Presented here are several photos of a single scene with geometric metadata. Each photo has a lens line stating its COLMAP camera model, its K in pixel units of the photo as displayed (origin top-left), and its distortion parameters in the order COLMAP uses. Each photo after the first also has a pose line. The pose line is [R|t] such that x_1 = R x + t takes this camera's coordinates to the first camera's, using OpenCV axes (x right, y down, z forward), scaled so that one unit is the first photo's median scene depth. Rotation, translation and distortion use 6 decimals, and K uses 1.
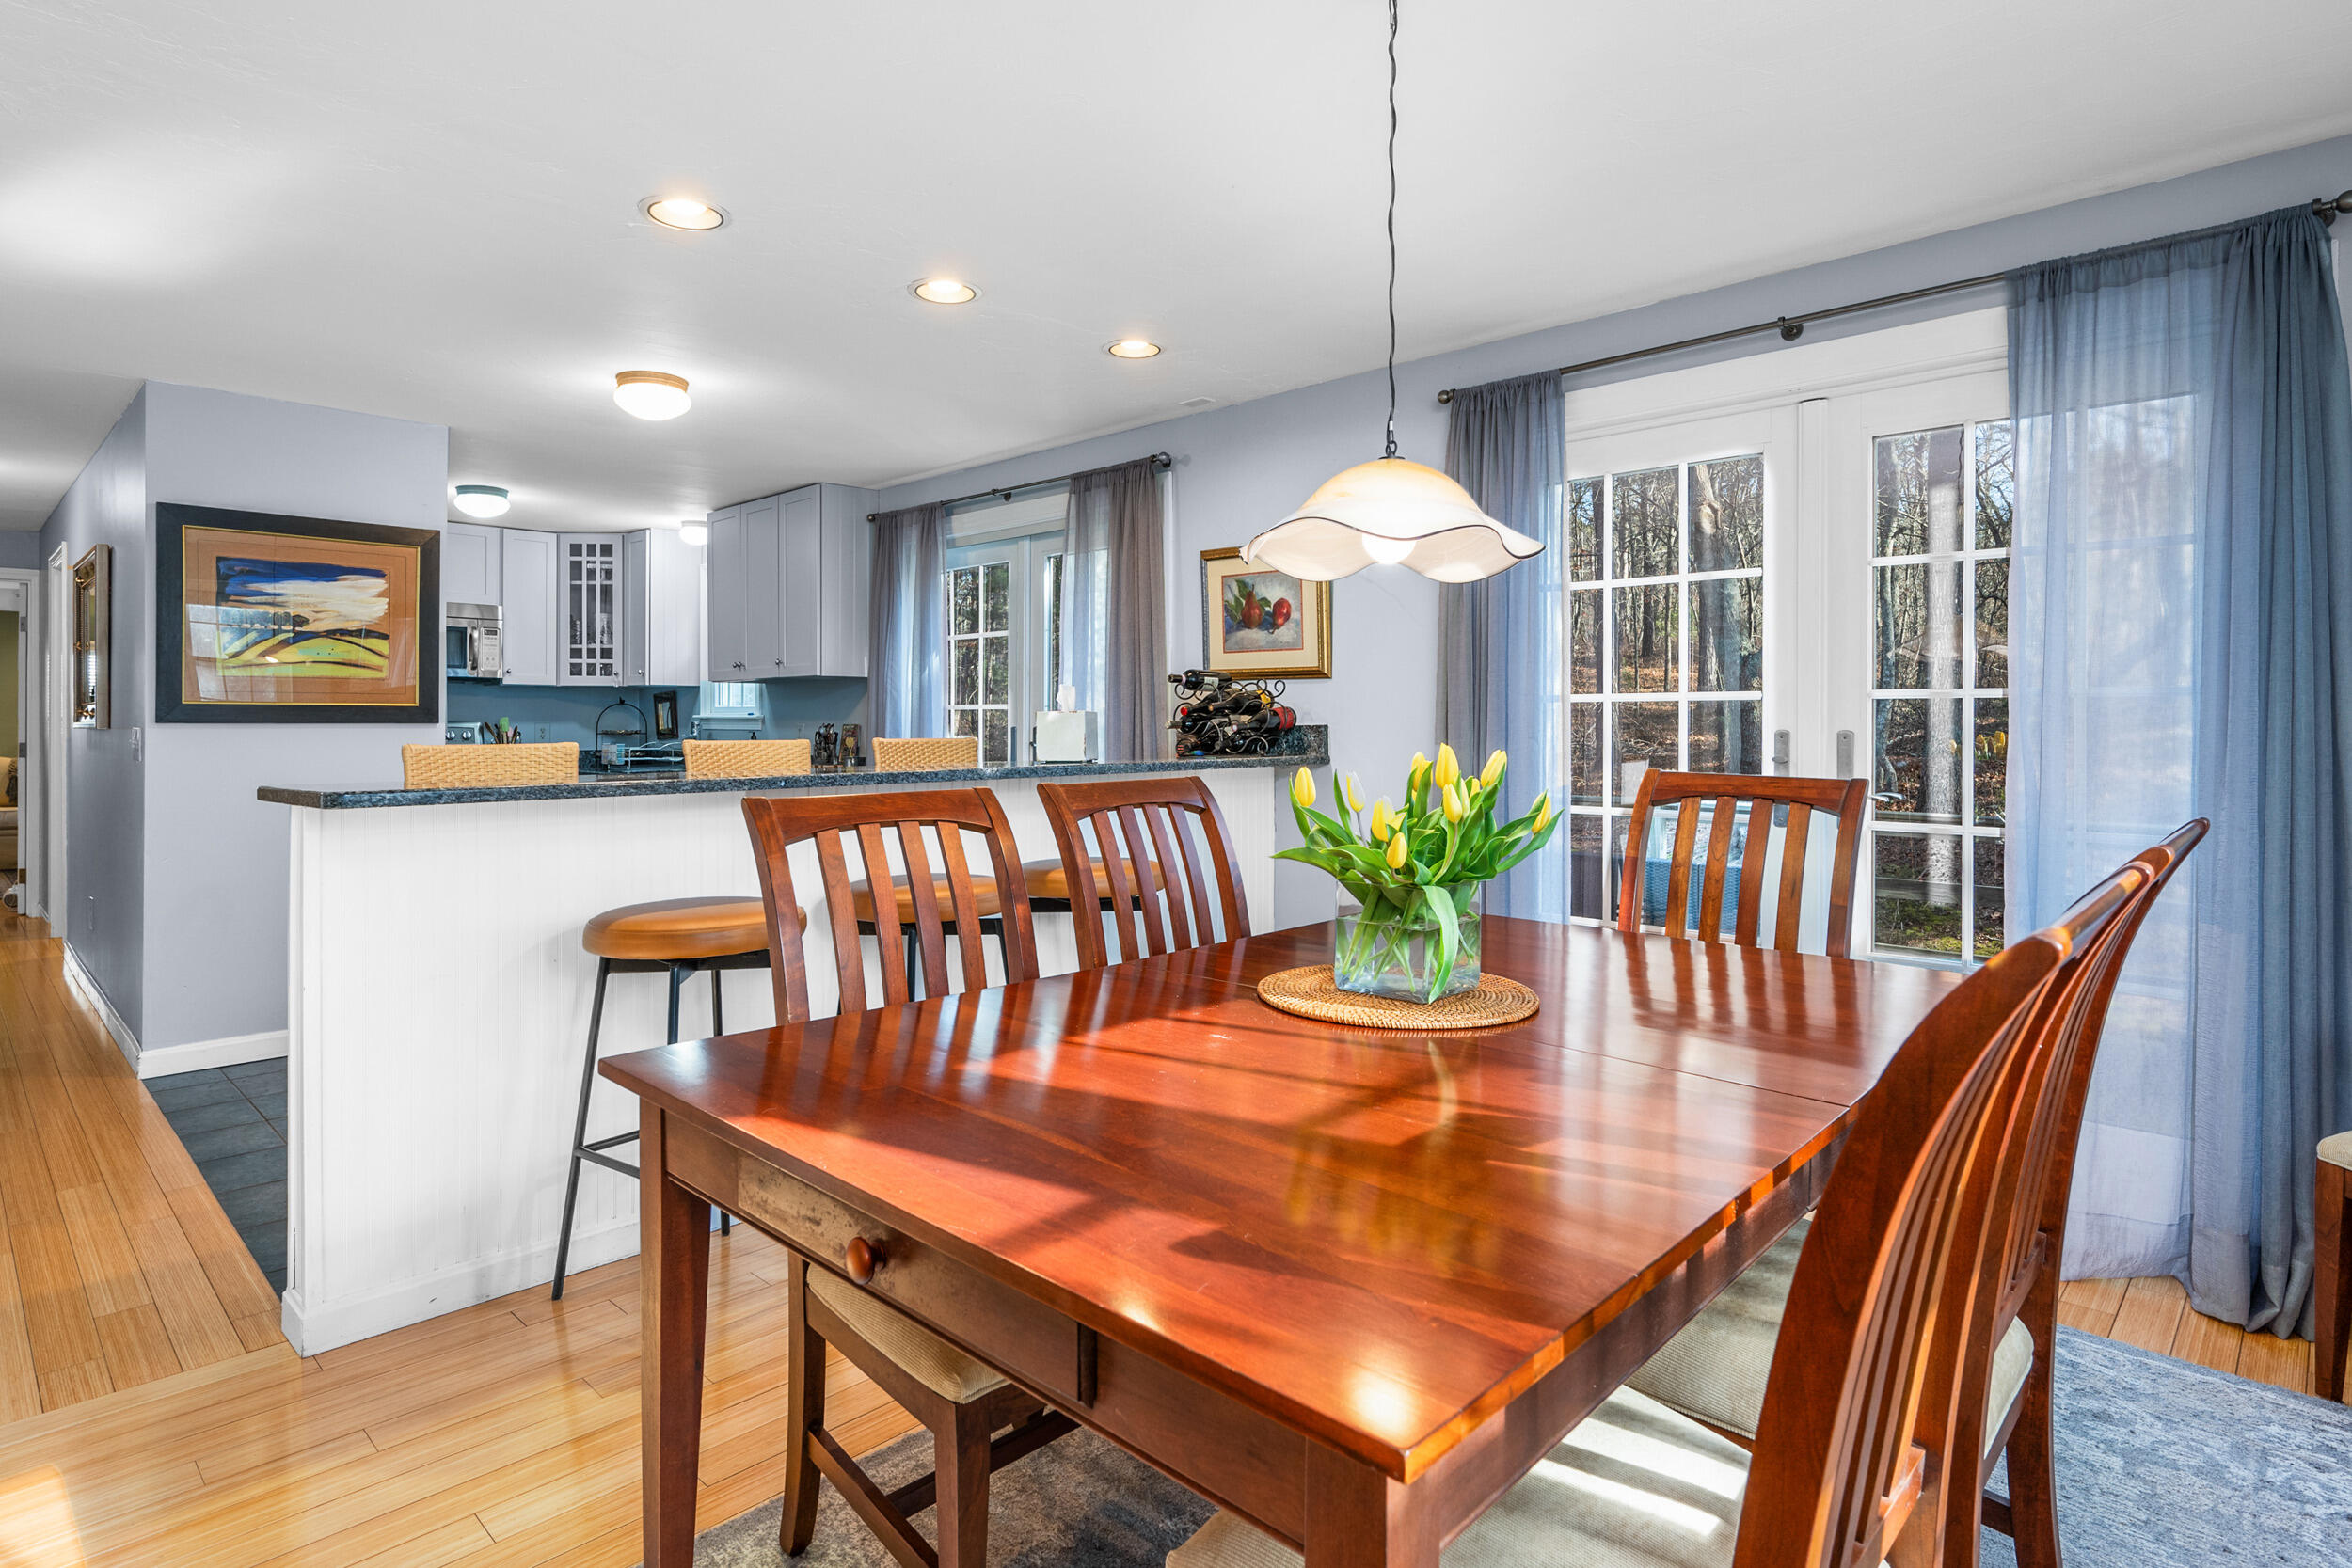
lens RADIAL K [[1226.8, 0, 1231.7], [0, 1226.8, 733.5], [0, 0, 1]] dist [0.001304, 0.001108]
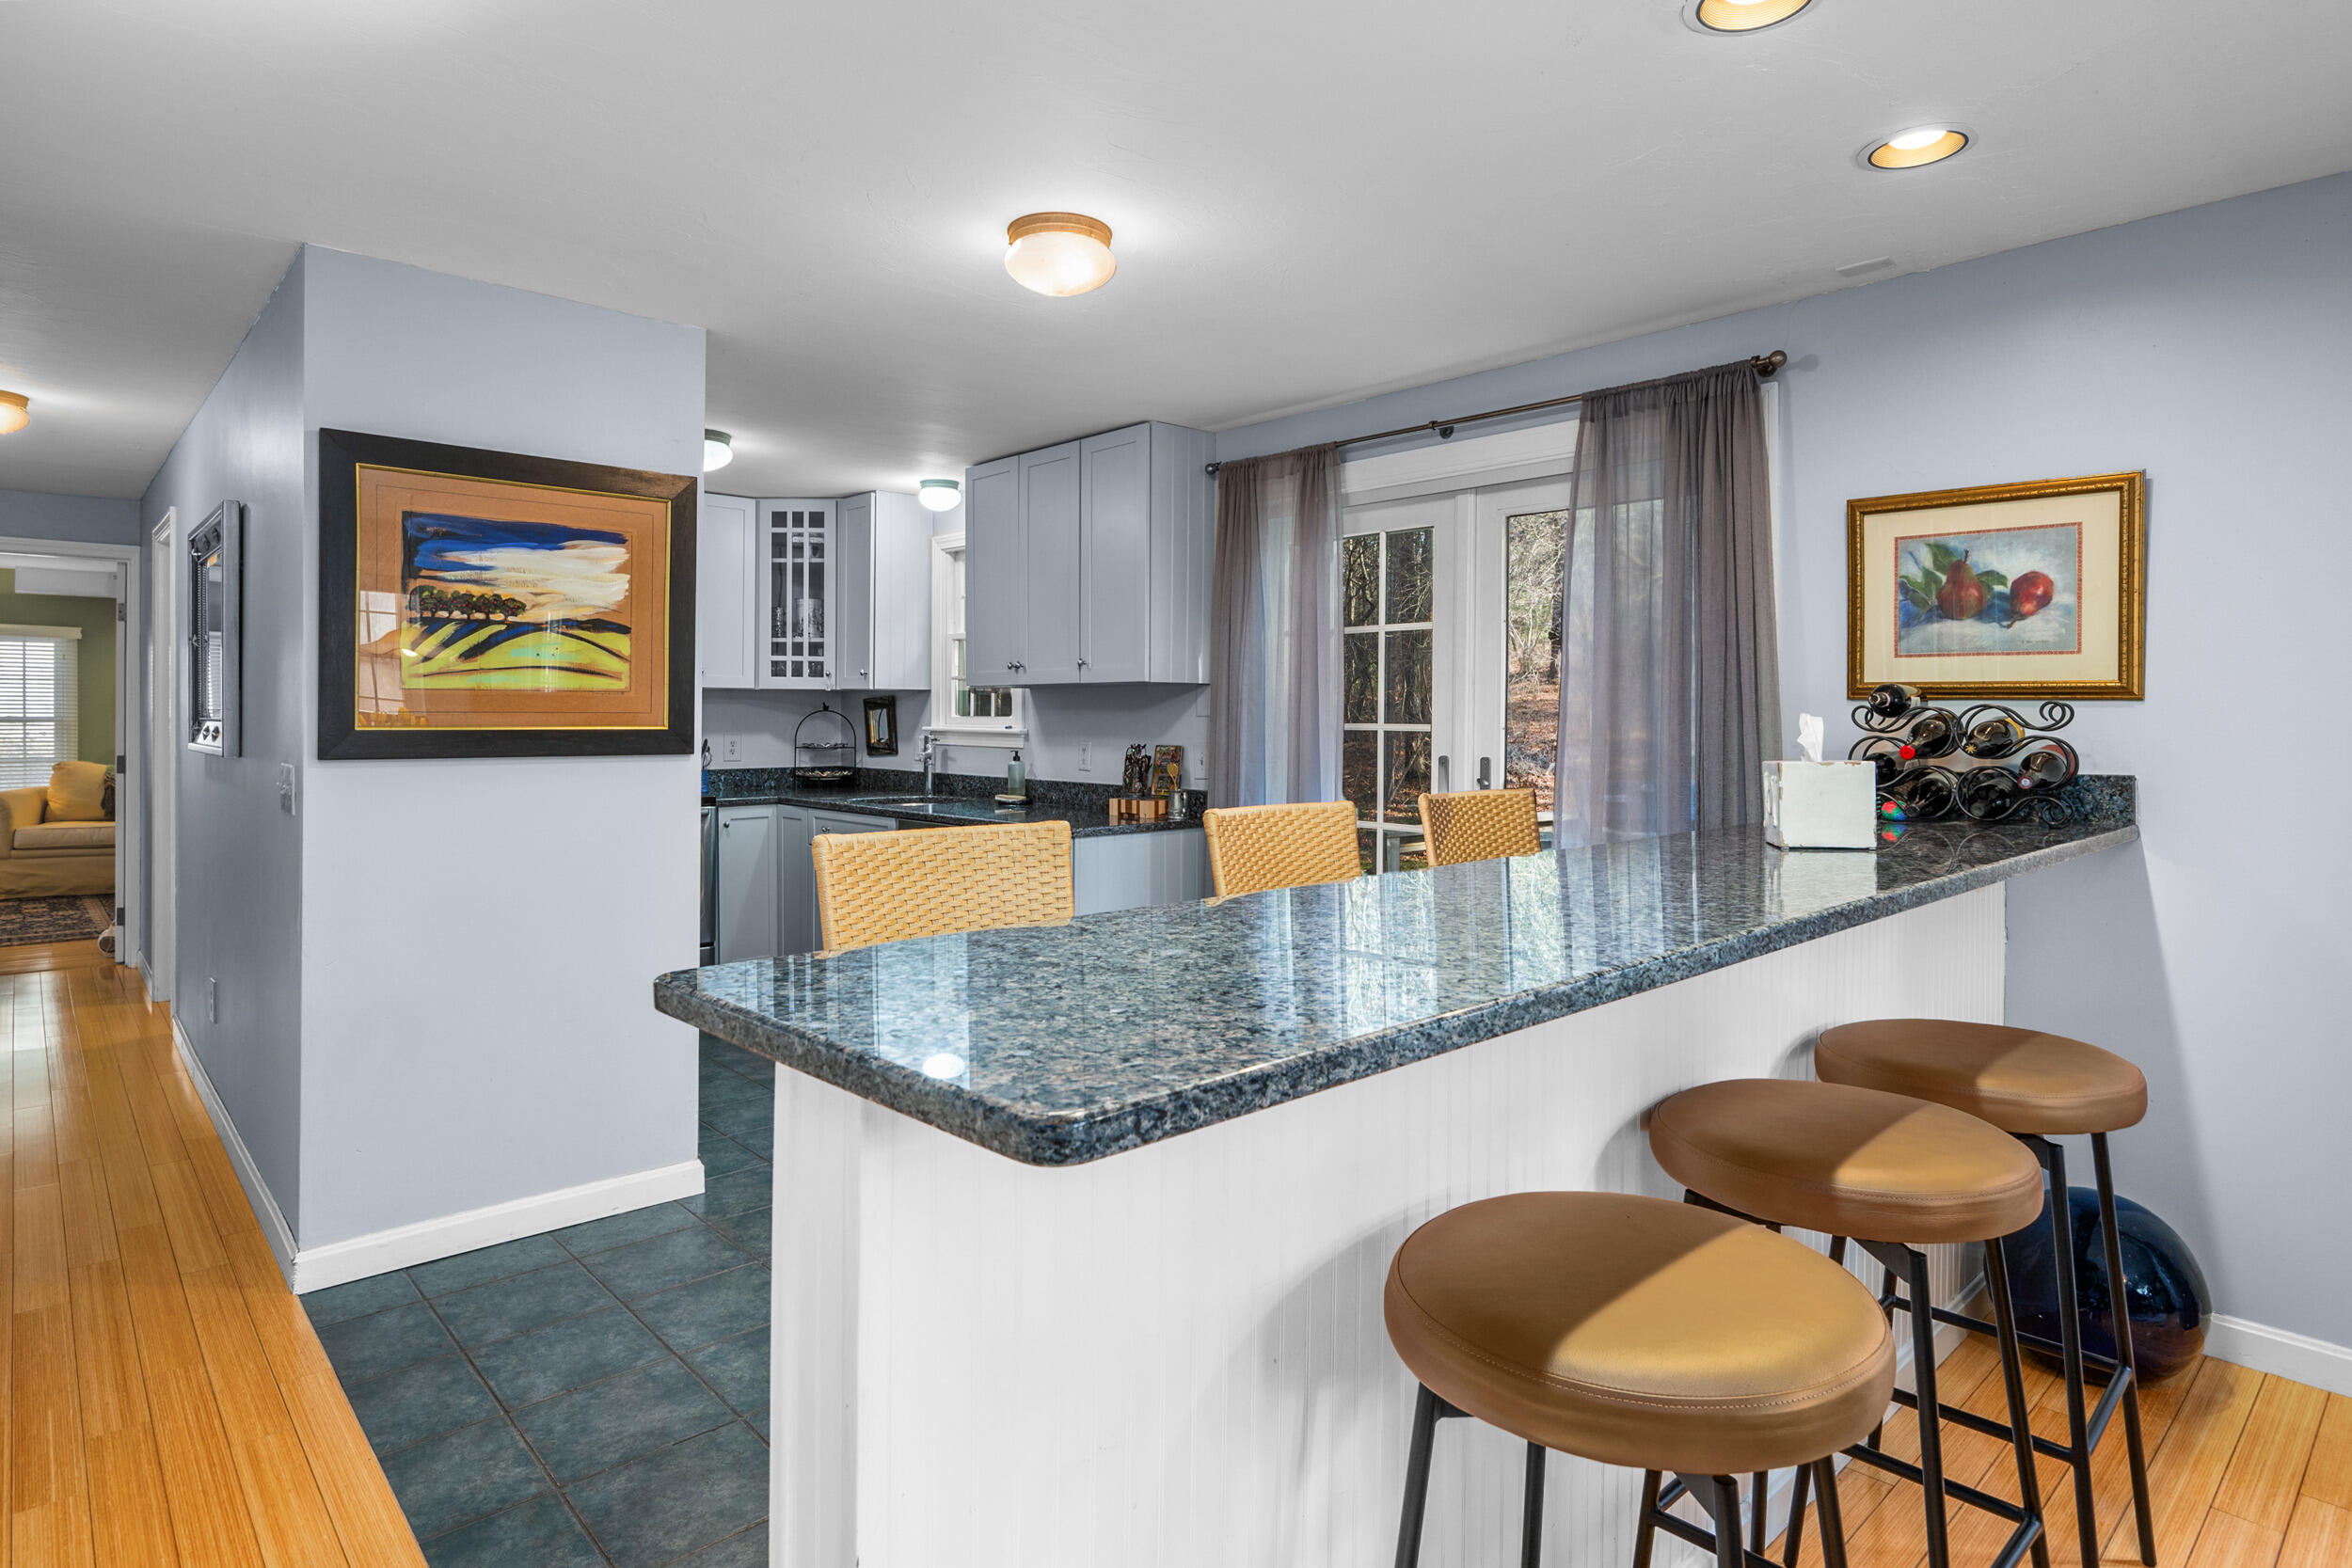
lens RADIAL K [[1226.8, 0, 1203.9], [0, 1226.8, 729.5], [0, 0, 1]] dist [0.001304, 0.001108]
pose [[0.998663, 0.005331, -0.051423, -0.309475], [-0.005040, 0.999971, 0.005785, -0.026772], [0.051452, -0.005519, 0.998660, 0.307457]]
